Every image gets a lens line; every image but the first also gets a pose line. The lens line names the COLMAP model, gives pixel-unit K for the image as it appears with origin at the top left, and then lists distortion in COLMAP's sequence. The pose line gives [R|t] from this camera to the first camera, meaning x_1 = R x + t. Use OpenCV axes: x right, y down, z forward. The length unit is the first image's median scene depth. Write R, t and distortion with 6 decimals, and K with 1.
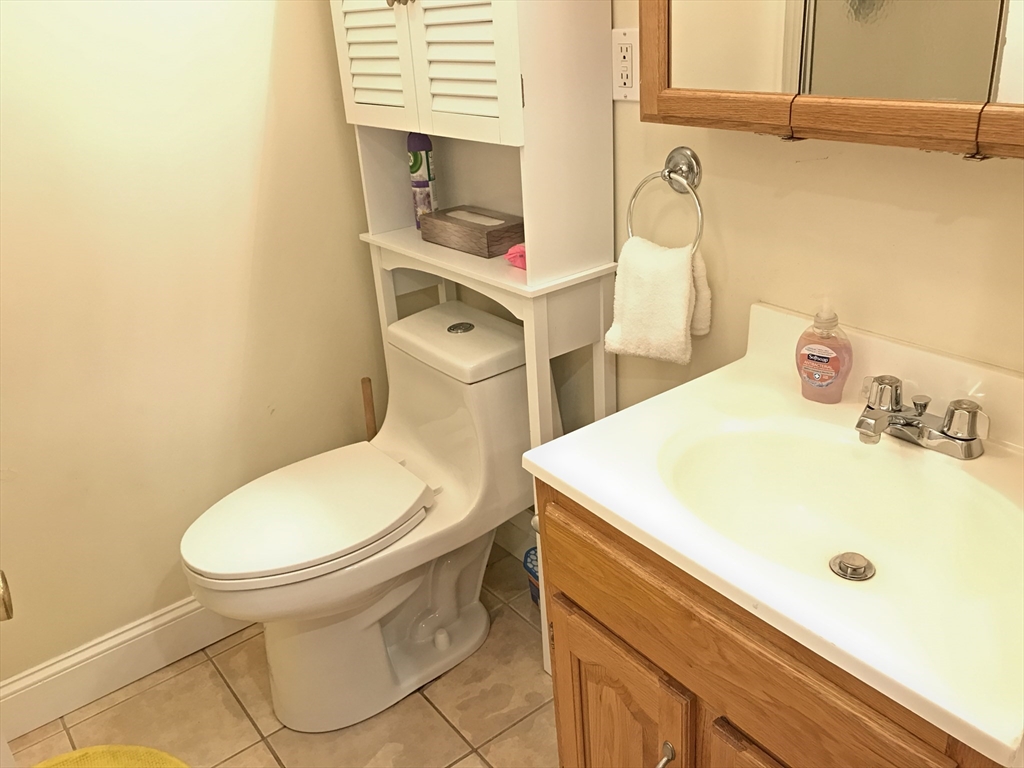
lens RADIAL K [[846.3, 0, 508.1], [0, 846.3, 388.4], [0, 0, 1]] dist [0.063947, -0.179127]
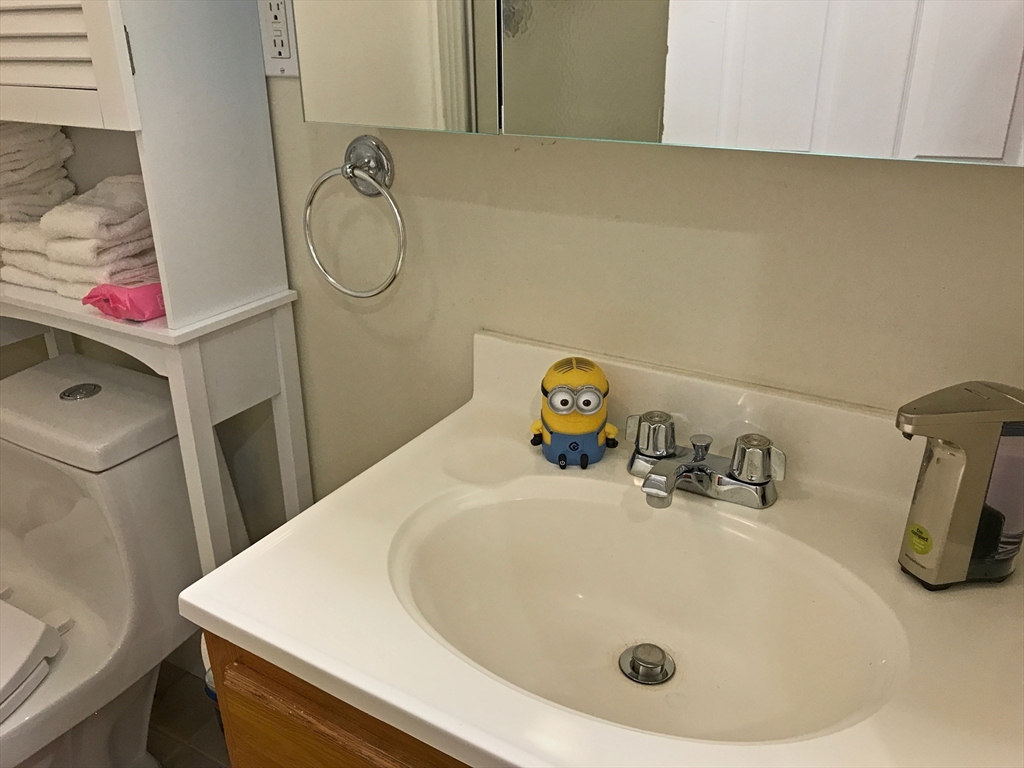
lens RADIAL K [[846.3, 0, 508.1], [0, 846.3, 388.4], [0, 0, 1]] dist [0.063947, -0.179127]
pose [[0.927070, -0.093705, 0.362989, 0.024488], [0.105747, 0.994303, -0.013400, -0.033582], [-0.359665, 0.050808, 0.931697, 0.251164]]
